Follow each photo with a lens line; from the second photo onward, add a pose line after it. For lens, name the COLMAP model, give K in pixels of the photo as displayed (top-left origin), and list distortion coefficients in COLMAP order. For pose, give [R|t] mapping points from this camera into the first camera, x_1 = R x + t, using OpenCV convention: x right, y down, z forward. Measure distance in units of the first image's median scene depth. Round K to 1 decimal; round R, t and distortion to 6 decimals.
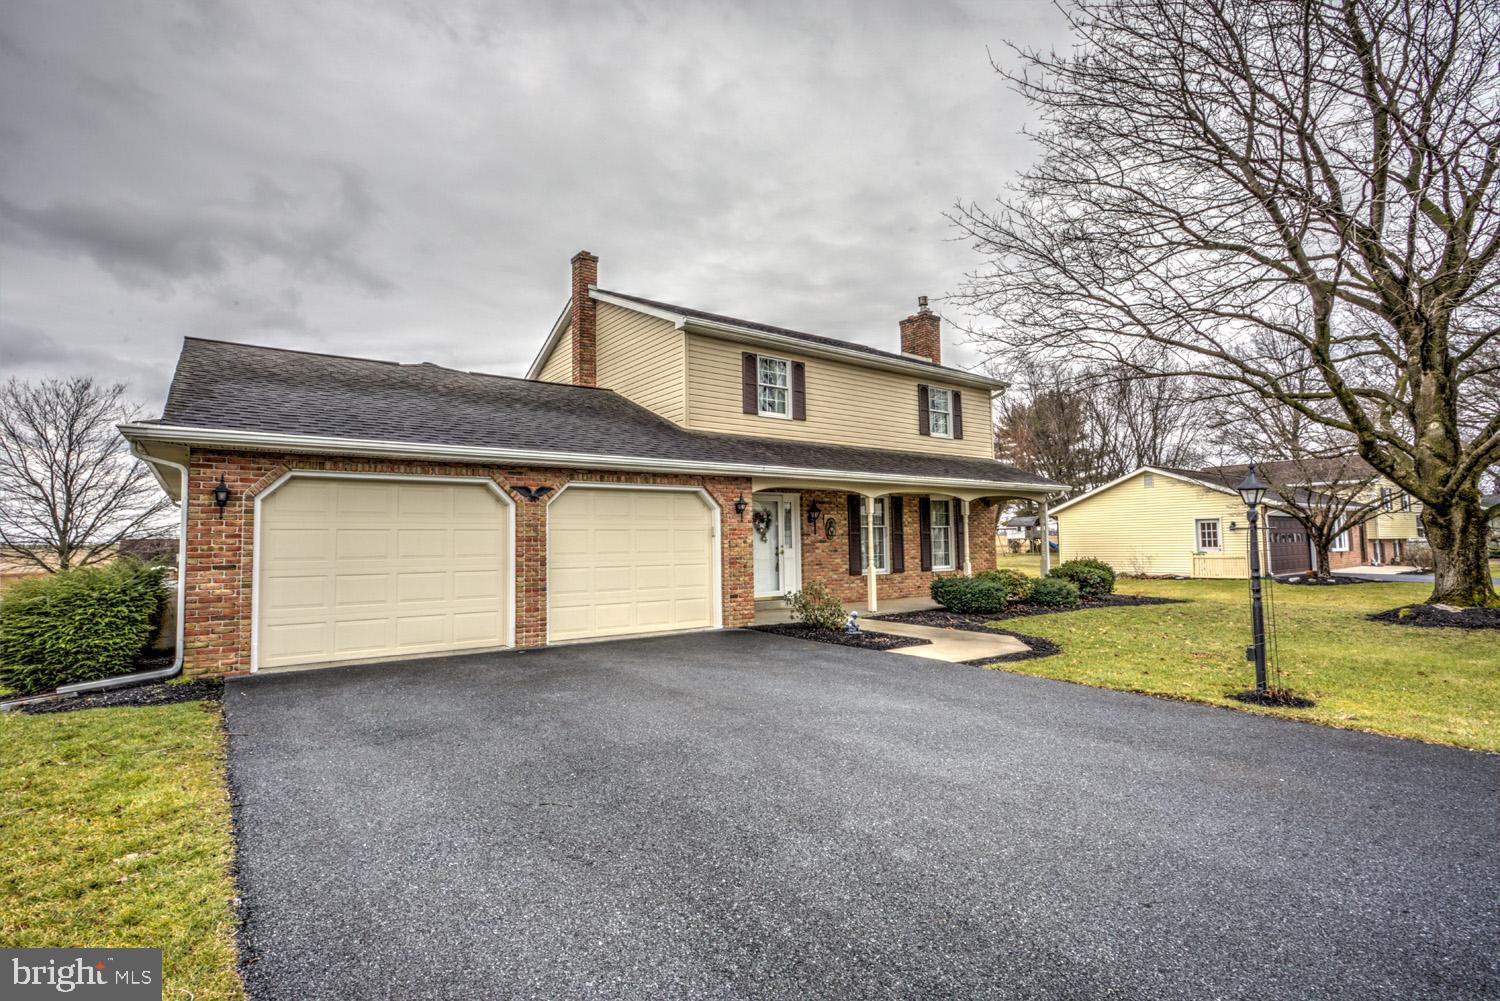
lens RADIAL K [[736.9, 0, 750.0], [0, 736.9, 500.5], [0, 0, 1]] dist [-0.004256, -0.000162]
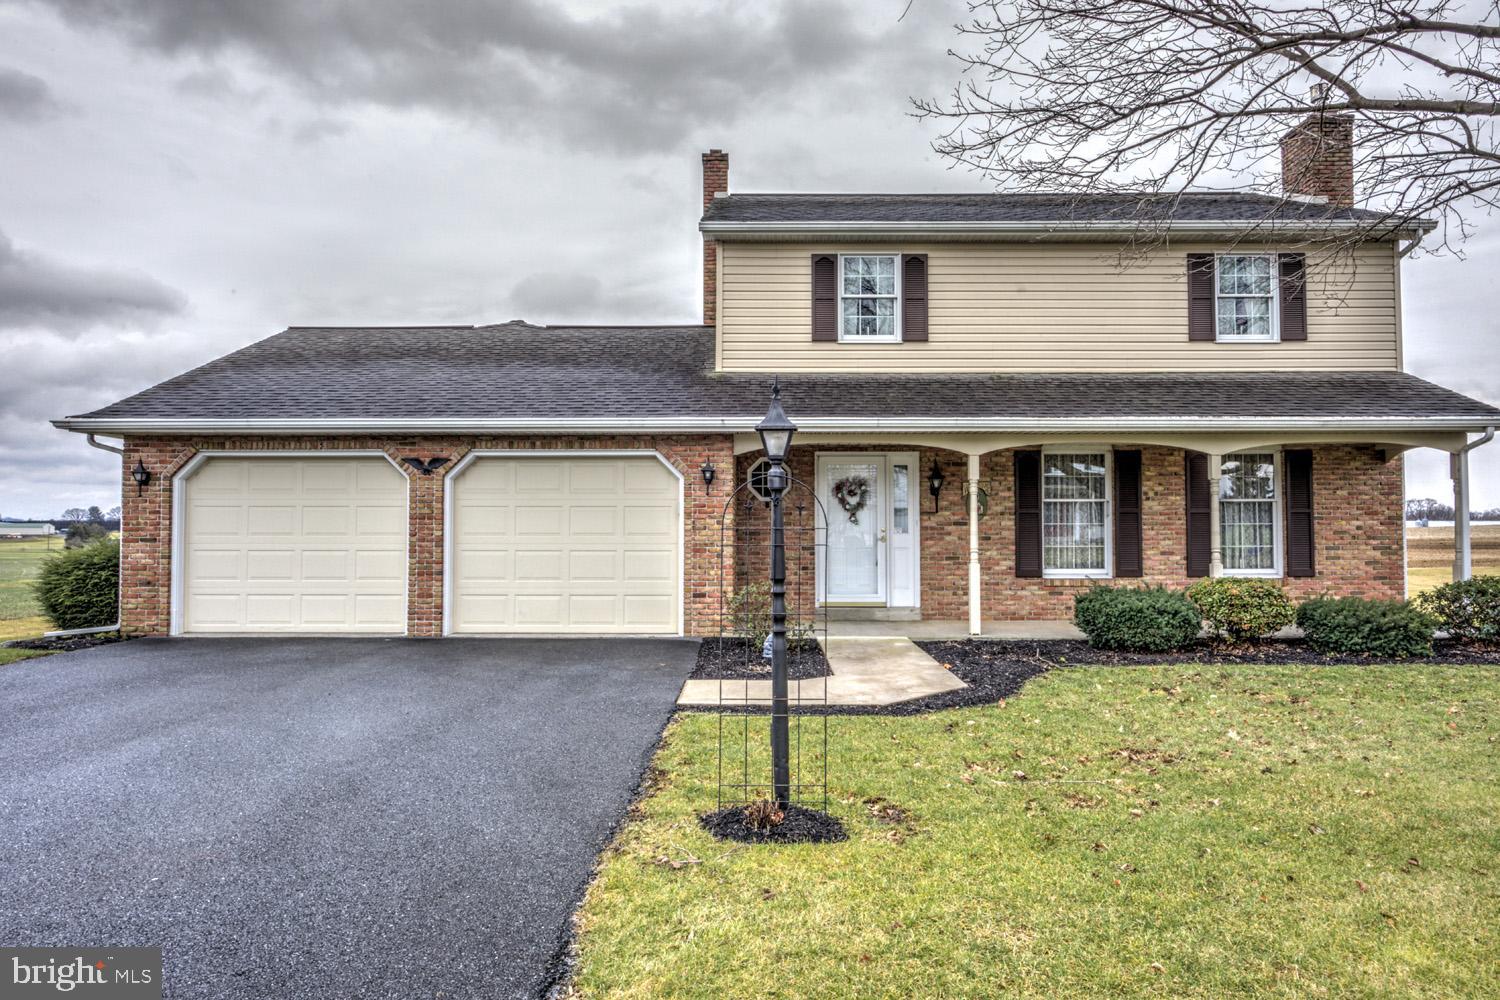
lens RADIAL K [[1006.7, 0, 750.0], [0, 1006.7, 500.0], [0, 0, 1]] dist [0.000768, 0.000318]
pose [[0.791378, -0.004721, -0.611308, 0.520610], [0.025234, 0.999370, 0.024949, 0.007848], [0.610806, -0.035170, 0.790999, 0.186296]]
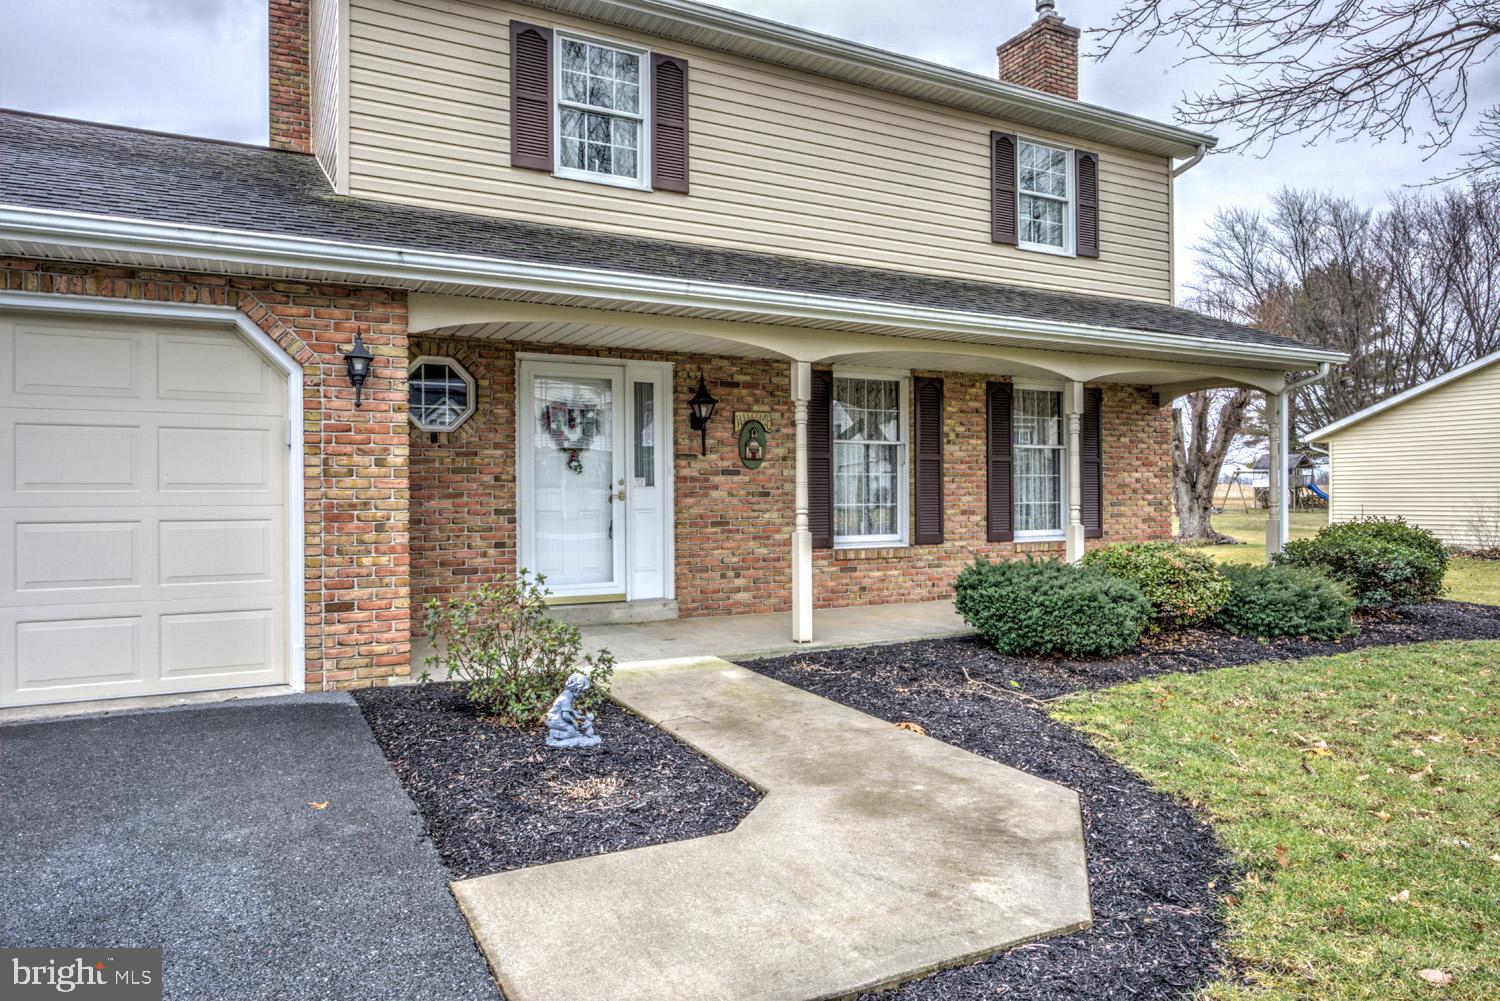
lens RADIAL K [[947.5, 0, 750.0], [0, 947.5, 500.5], [0, 0, 1]] dist [-0.004438, 0.000812]
pose [[0.986937, 0.011232, -0.160717, 0.211134], [-0.000402, 0.997735, 0.067262, 0.035491], [0.161109, -0.066318, 0.984706, 0.458068]]
